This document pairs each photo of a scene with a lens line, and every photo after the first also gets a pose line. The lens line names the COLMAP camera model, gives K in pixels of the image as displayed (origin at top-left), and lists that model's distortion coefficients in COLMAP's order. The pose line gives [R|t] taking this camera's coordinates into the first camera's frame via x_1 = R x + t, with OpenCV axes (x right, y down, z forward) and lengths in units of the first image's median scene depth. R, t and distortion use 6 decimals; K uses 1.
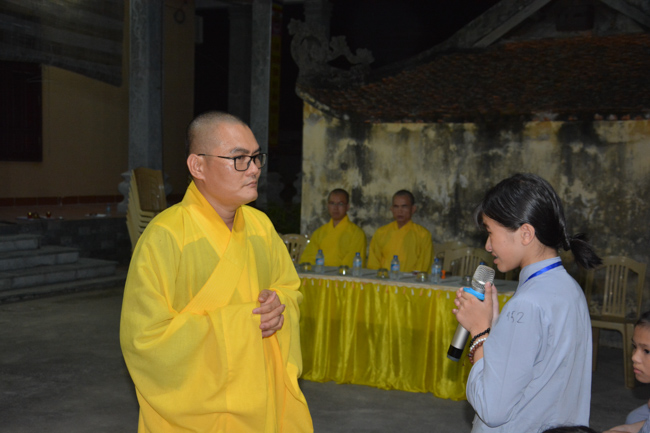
lens RADIAL K [[993.9, 0, 328.7], [0, 993.9, 218.2], [0, 0, 1]] dist [0.331263, 0.000000]
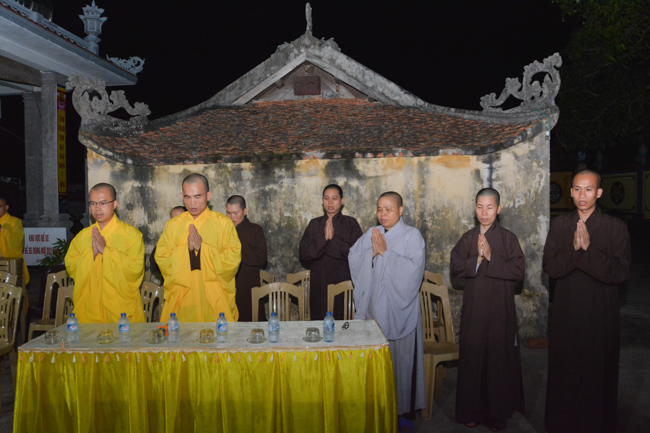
lens RADIAL K [[530.1, 0, 327.3], [0, 530.1, 215.0], [0, 0, 1]] dist [-0.137234, 0.100379]
pose [[0.914966, -0.057714, 0.399383, -0.014820], [0.067288, 0.997684, -0.009979, -0.023287], [-0.397882, 0.036005, 0.916730, 0.401934]]
